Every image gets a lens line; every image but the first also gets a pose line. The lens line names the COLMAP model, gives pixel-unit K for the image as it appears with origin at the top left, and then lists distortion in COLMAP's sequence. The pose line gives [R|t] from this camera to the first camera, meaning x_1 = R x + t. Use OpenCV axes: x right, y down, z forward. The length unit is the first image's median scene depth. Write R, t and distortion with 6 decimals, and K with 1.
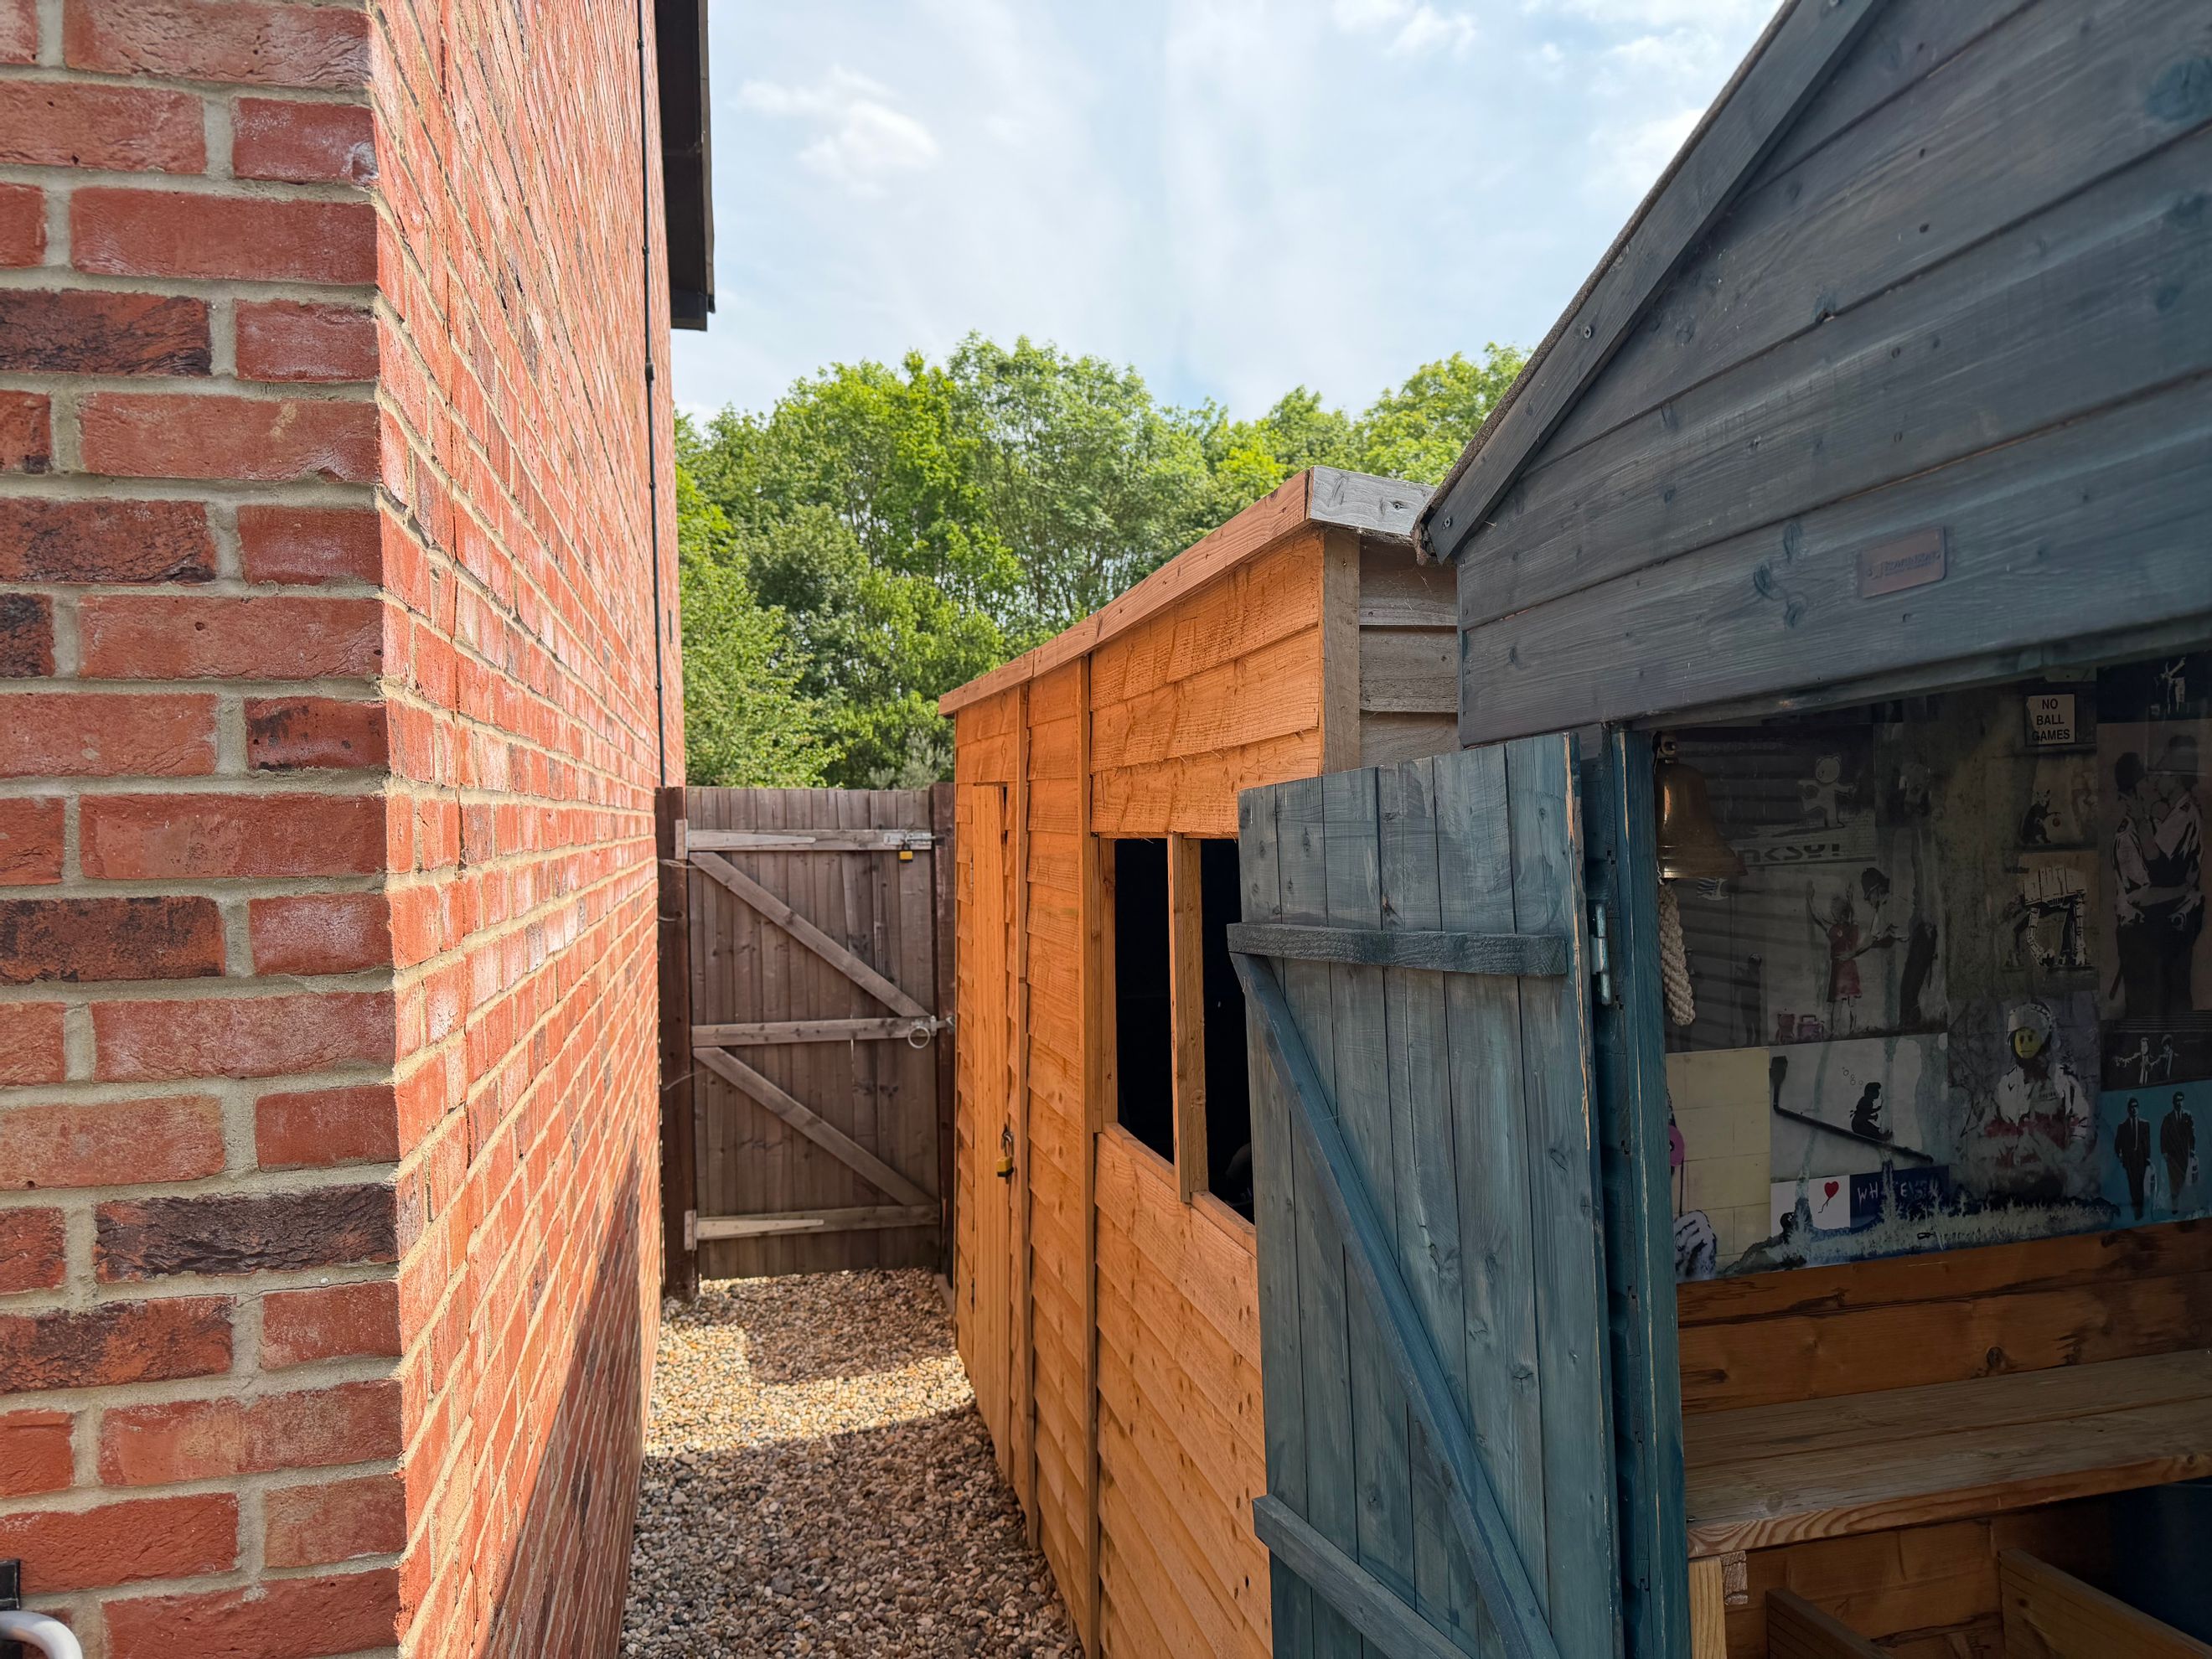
lens RADIAL K [[1542.4, 0, 1093.9], [0, 1542.4, 848.9], [0, 0, 1]] dist [0.047618, -0.016040]
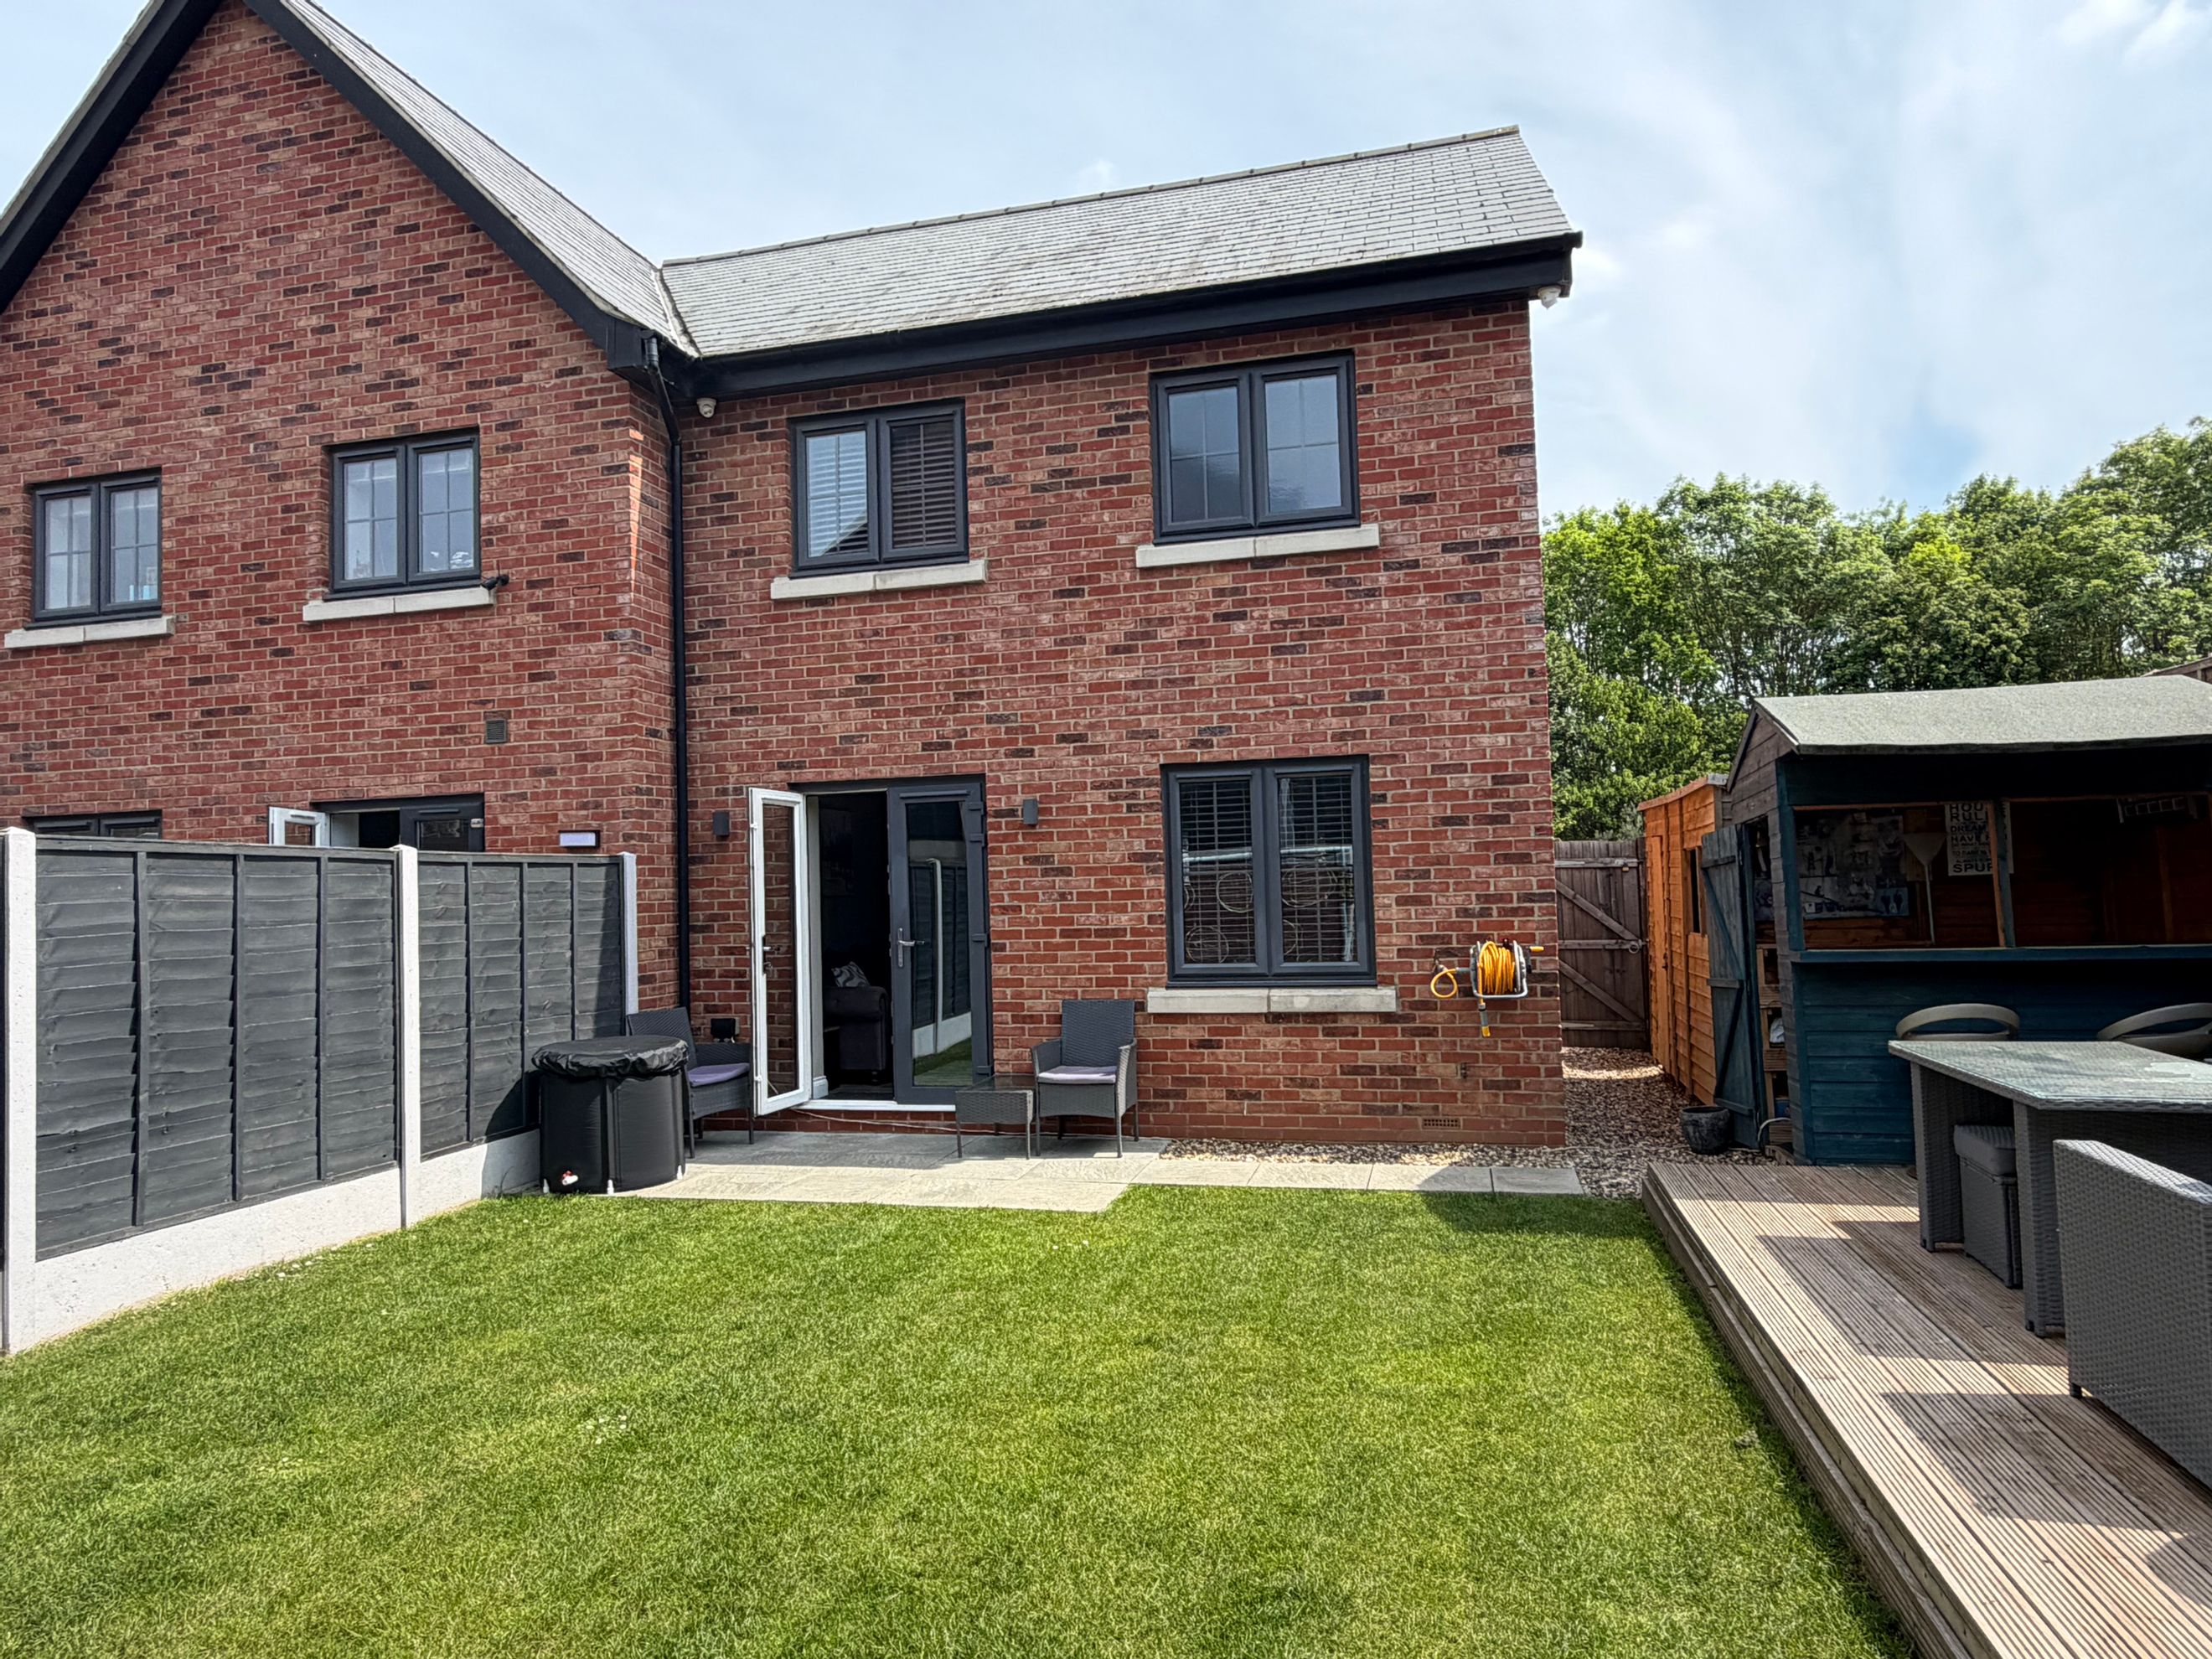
lens RADIAL K [[1367.7, 0, 1110.2], [0, 1367.7, 833.8], [0, 0, 1]] dist [-0.000425, 0.003090]
pose [[0.887816, -0.026573, -0.459430, 0.023811], [0.002796, 0.998625, -0.052356, 0.010024], [0.460190, 0.045198, 0.886669, -0.206580]]
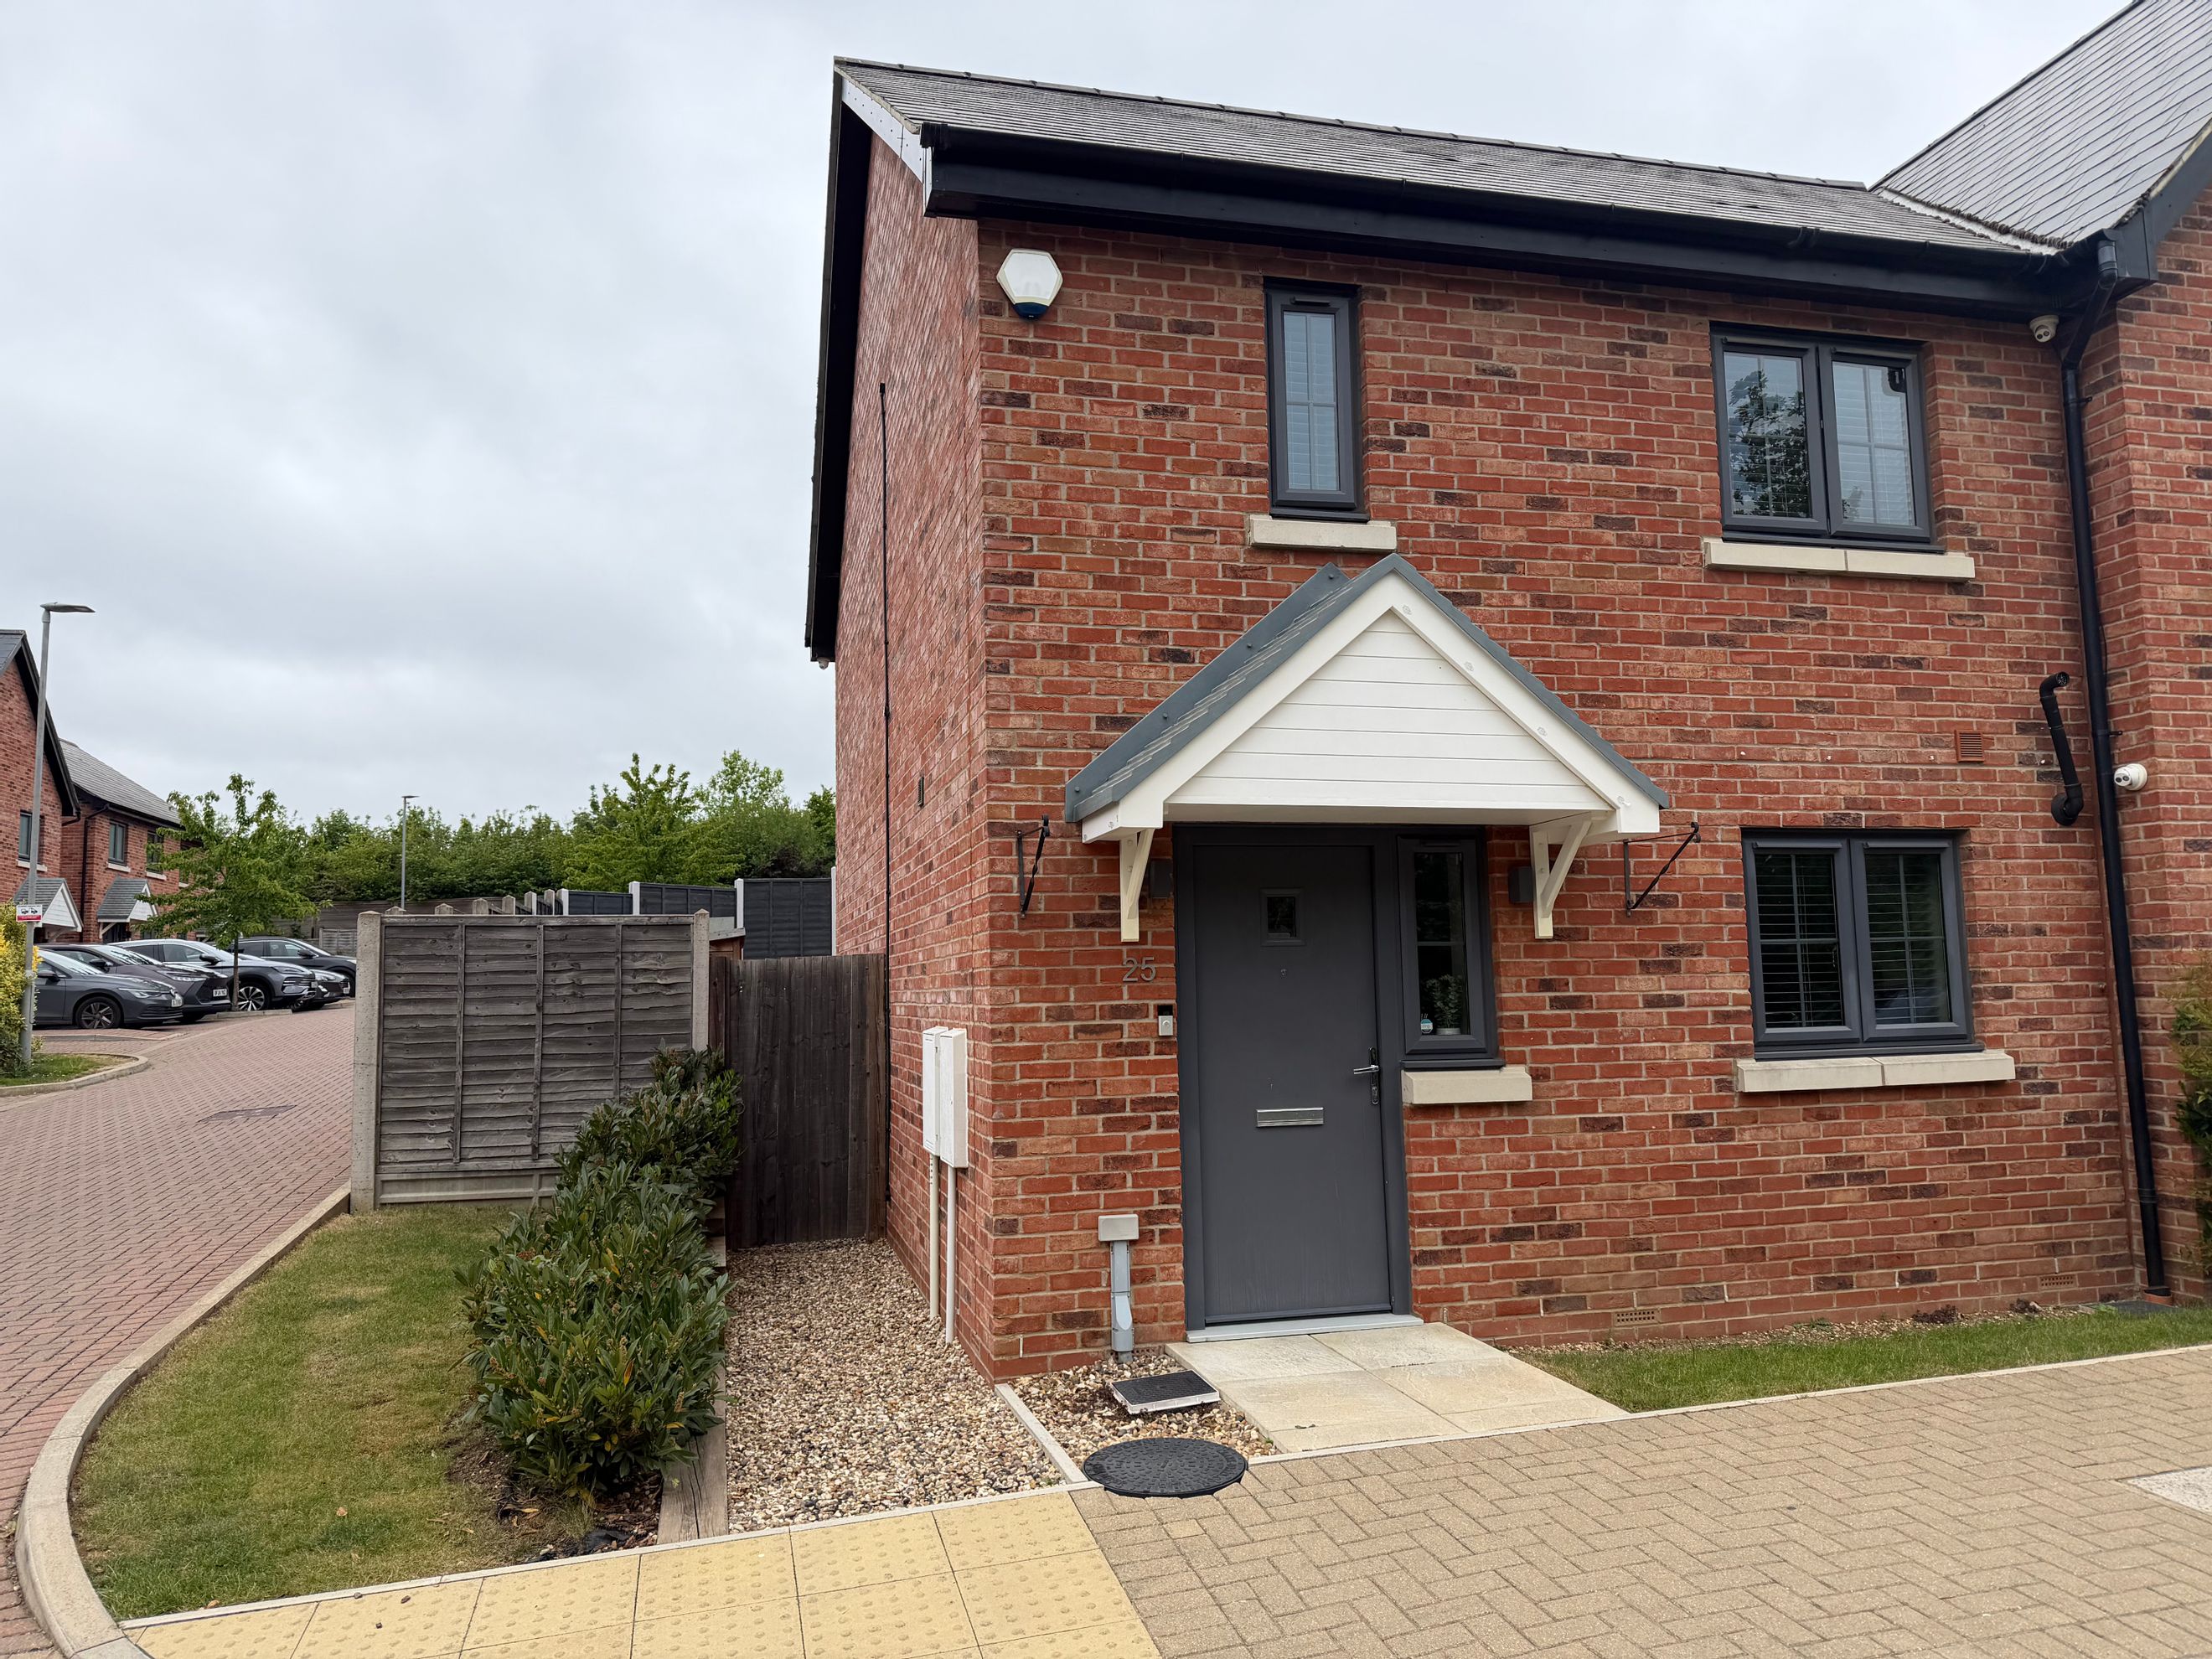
lens RADIAL K [[1542.4, 0, 1103.5], [0, 1542.4, 814.4], [0, 0, 1]] dist [0.047618, -0.016040]
pose [[0.999982, 0.004210, 0.004237, -0.172598], [-0.003630, 0.991697, -0.128542, 0.010703], [-0.004743, 0.128524, 0.991695, -0.194637]]
